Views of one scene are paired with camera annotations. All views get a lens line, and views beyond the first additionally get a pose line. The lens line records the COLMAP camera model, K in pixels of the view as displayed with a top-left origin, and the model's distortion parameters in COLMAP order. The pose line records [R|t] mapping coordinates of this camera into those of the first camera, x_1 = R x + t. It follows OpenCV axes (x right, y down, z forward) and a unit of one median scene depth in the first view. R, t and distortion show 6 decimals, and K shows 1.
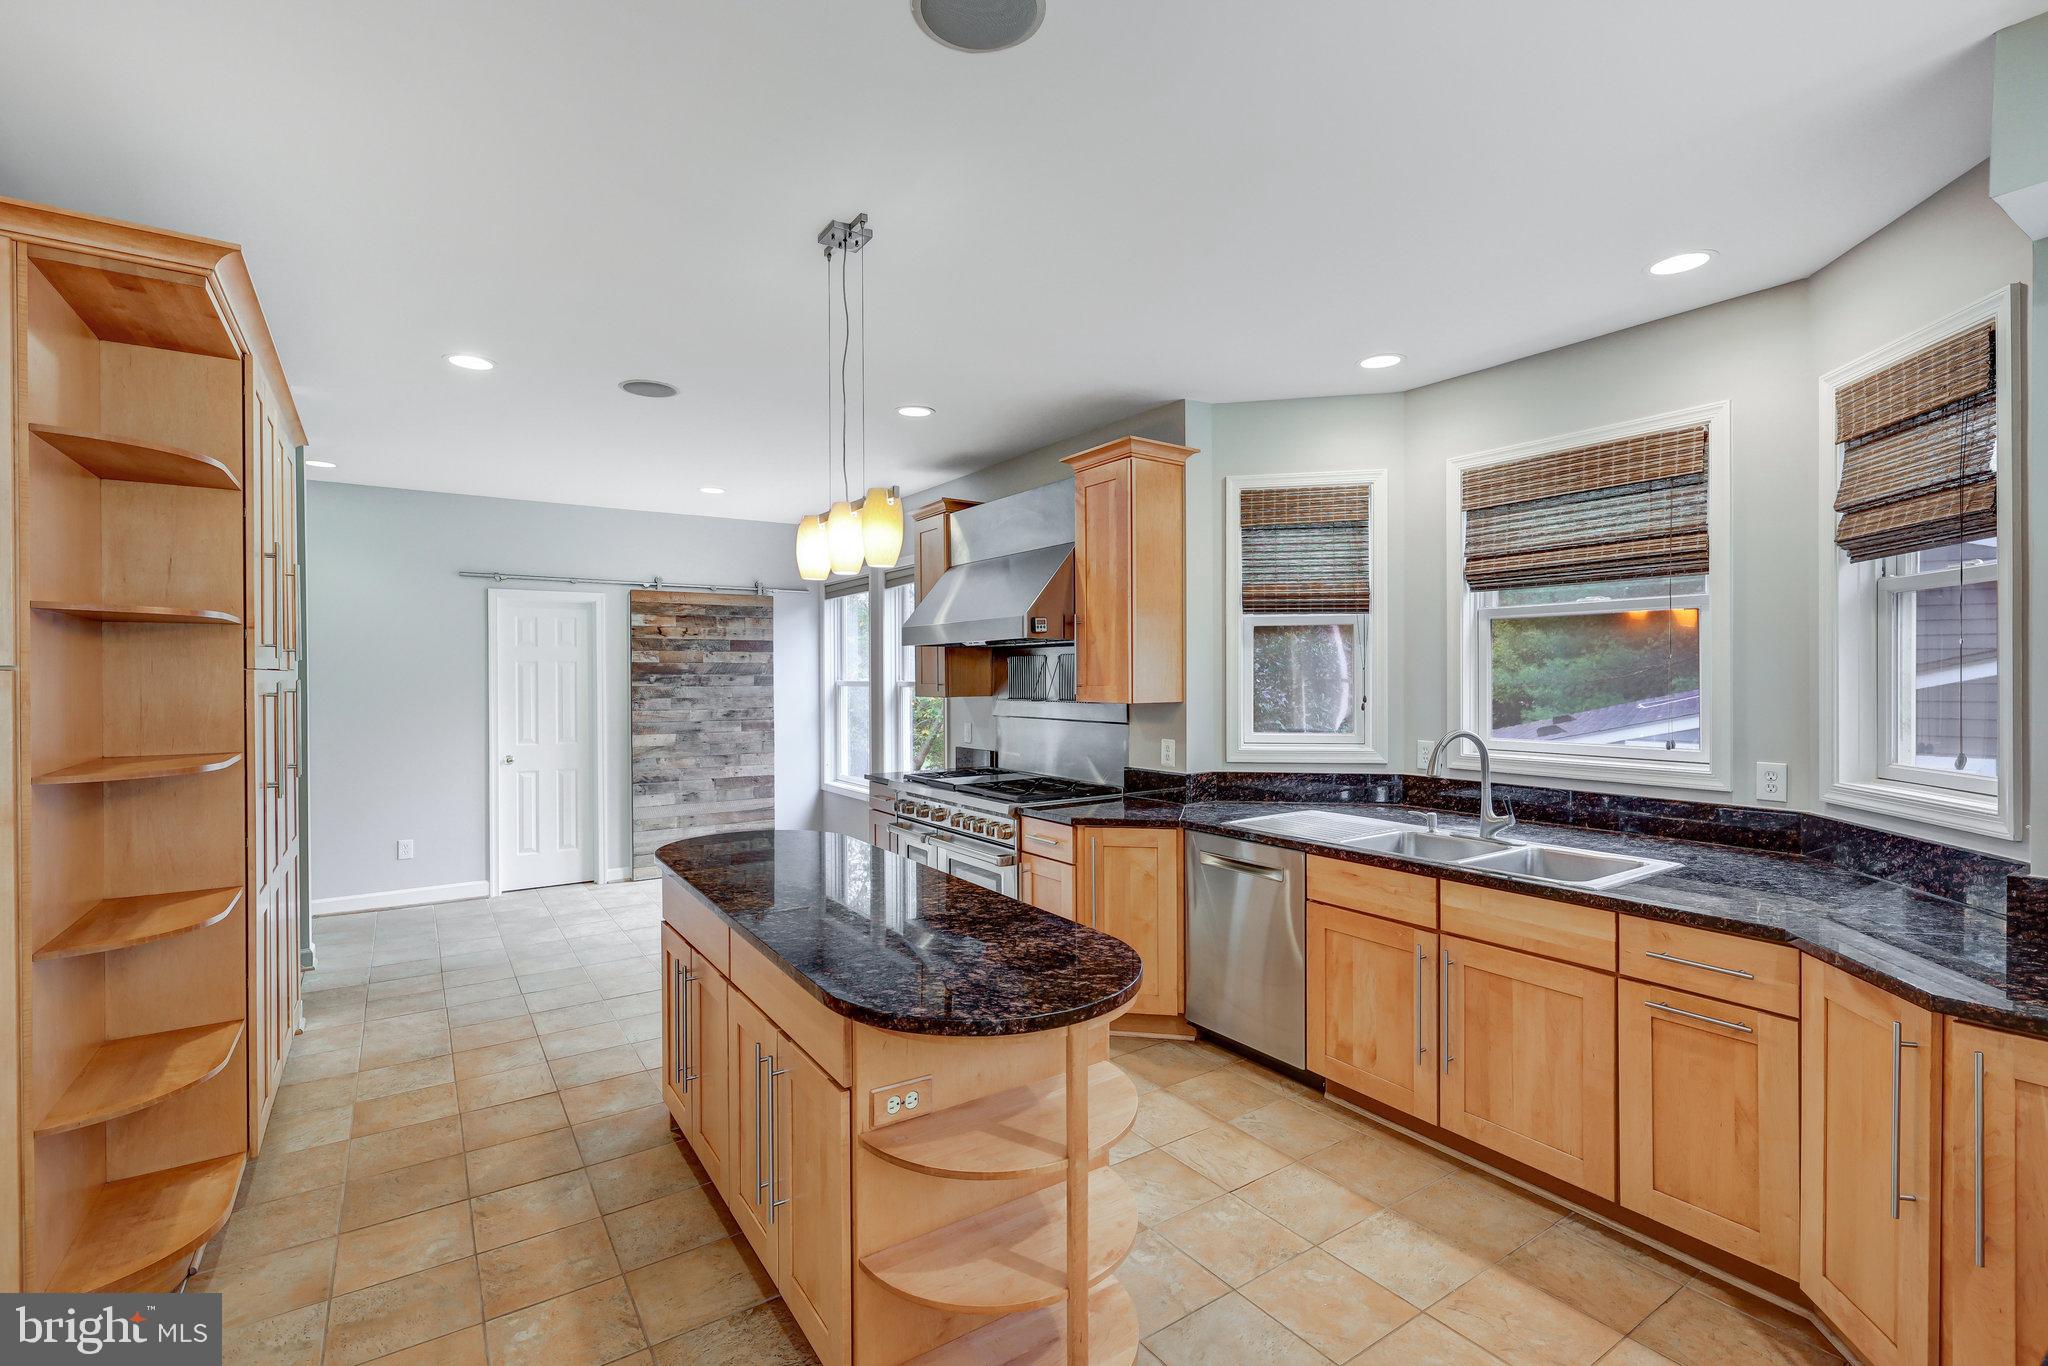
lens RADIAL K [[933.5, 0, 1015.4], [0, 933.5, 679.1], [0, 0, 1]] dist [0.002611, -0.000342]
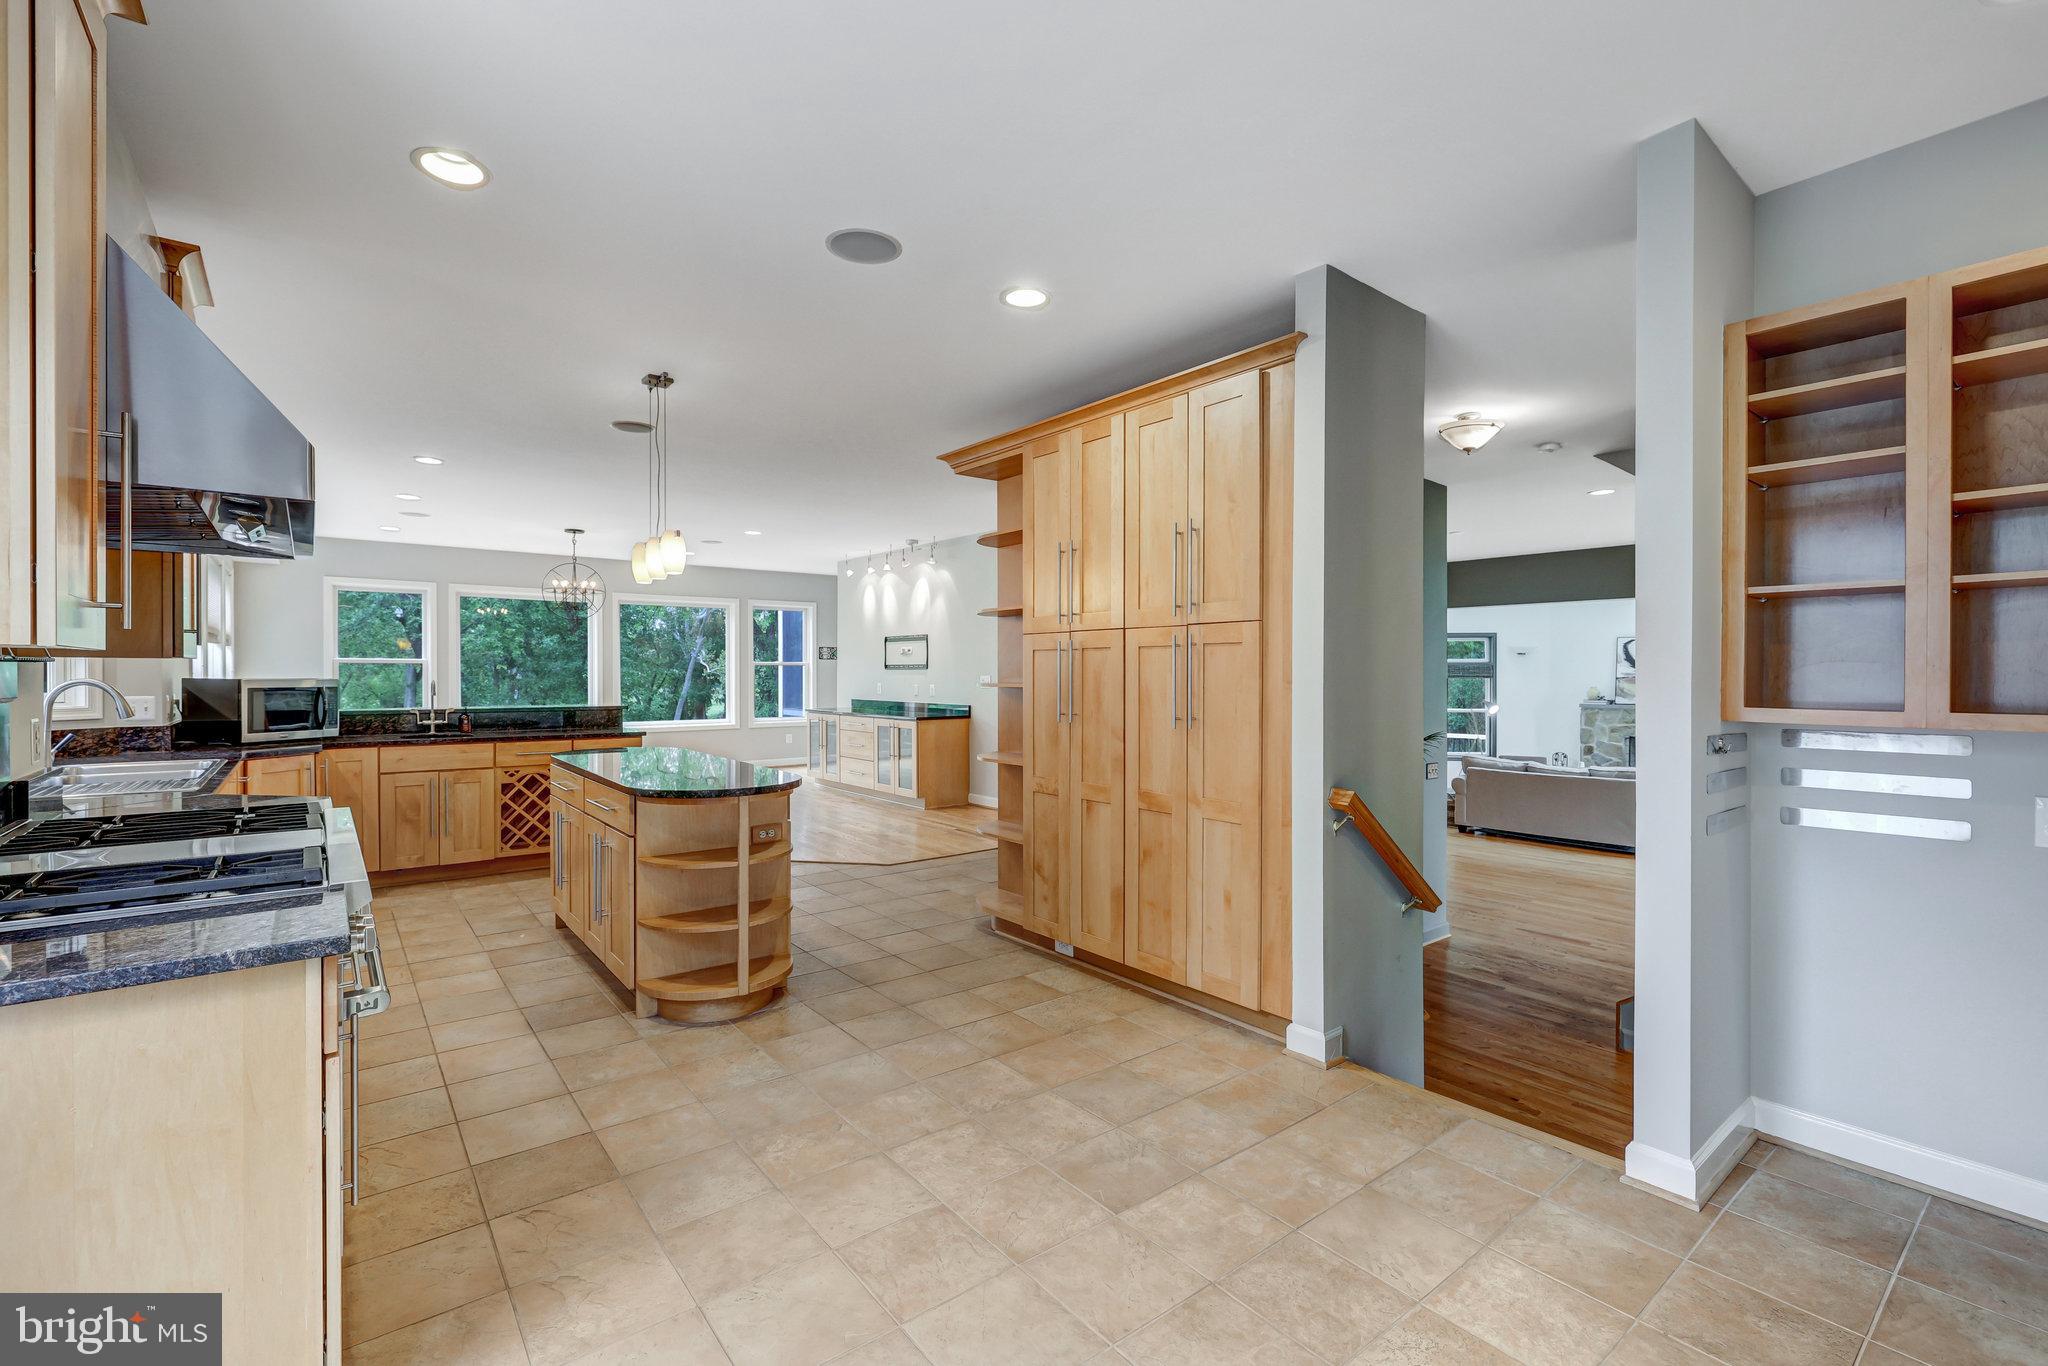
lens RADIAL K [[887.8, 0, 1024.0], [0, 887.8, 682.1], [0, 0, 1]] dist [-0.001141, 0.001140]
pose [[-0.996056, 0.002416, -0.088695, -0.288797], [0.001257, 0.999913, 0.013129, 0.022990], [0.088719, 0.012966, -0.995972, 1.103168]]
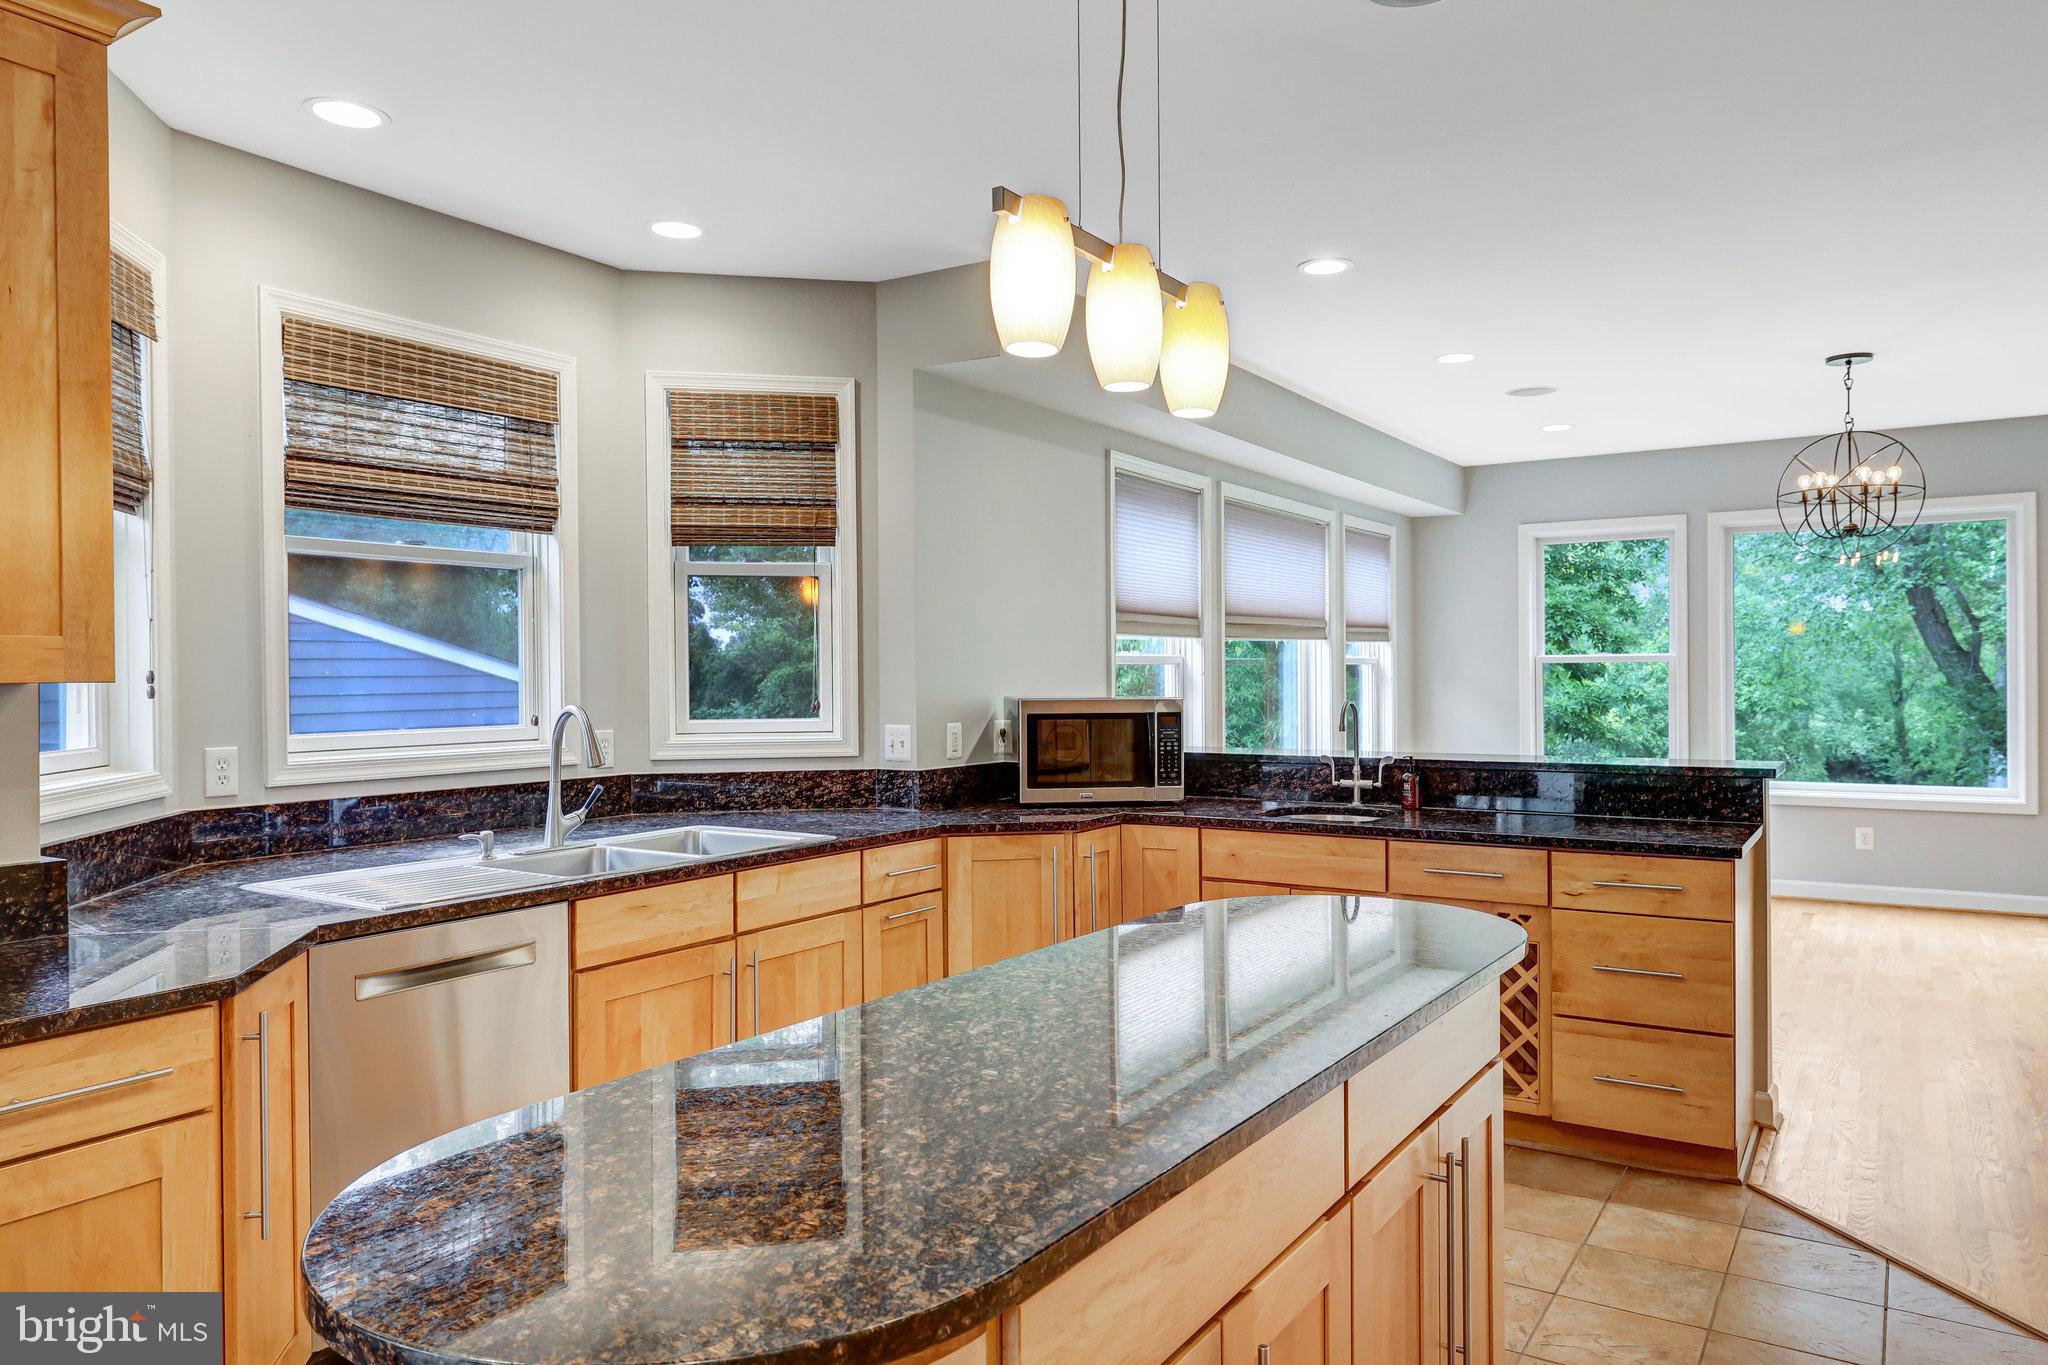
lens RADIAL K [[1354.5, 0, 1024.8], [0, 1354.5, 679.6], [0, 0, 1]] dist [-0.000222, 0.003074]
pose [[-0.396919, 0.004079, 0.917845, -0.345373], [0.012215, 0.999925, 0.000839, 0.018497], [-0.917772, 0.011545, -0.396939, 0.555766]]
